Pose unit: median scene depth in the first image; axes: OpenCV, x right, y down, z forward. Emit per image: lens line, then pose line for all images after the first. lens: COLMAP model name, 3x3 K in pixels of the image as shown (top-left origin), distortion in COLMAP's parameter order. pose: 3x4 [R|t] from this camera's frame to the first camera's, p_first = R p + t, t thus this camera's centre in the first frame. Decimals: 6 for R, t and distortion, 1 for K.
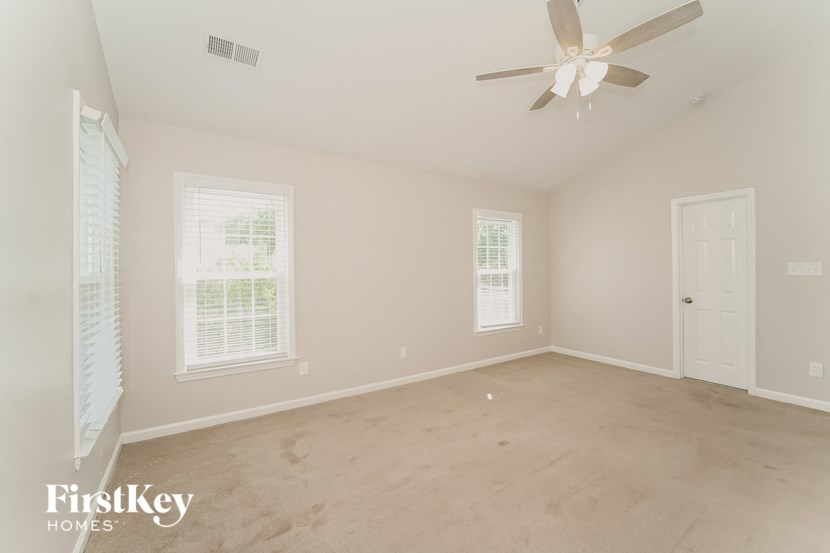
lens RADIAL K [[346.0, 0, 415.0], [0, 346.0, 276.5], [0, 0, 1]] dist [-0.043643, 0.000003]
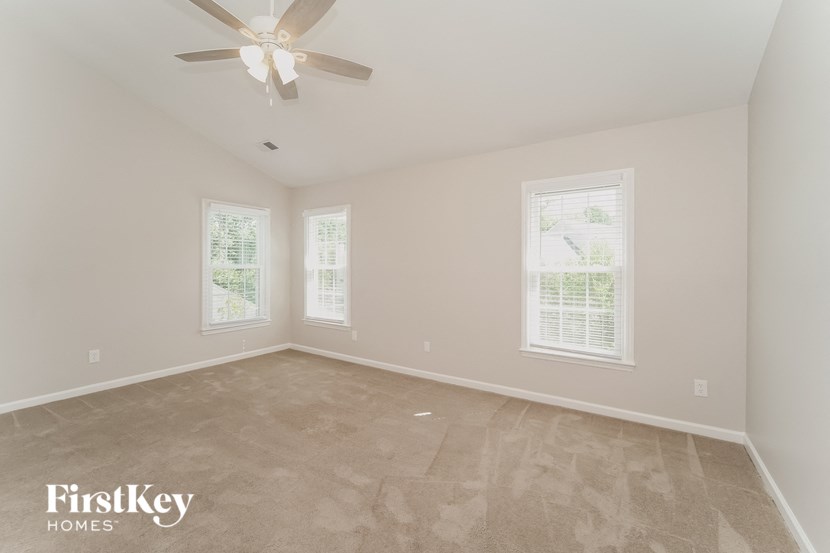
lens RADIAL K [[346.0, 0, 415.0], [0, 346.0, 276.5], [0, 0, 1]] dist [-0.043643, 0.000003]
pose [[0.384164, 0.038934, -0.922444, 0.257681], [-0.021691, 0.999215, 0.033141, -0.004777], [0.923010, 0.007277, 0.384707, 0.171839]]
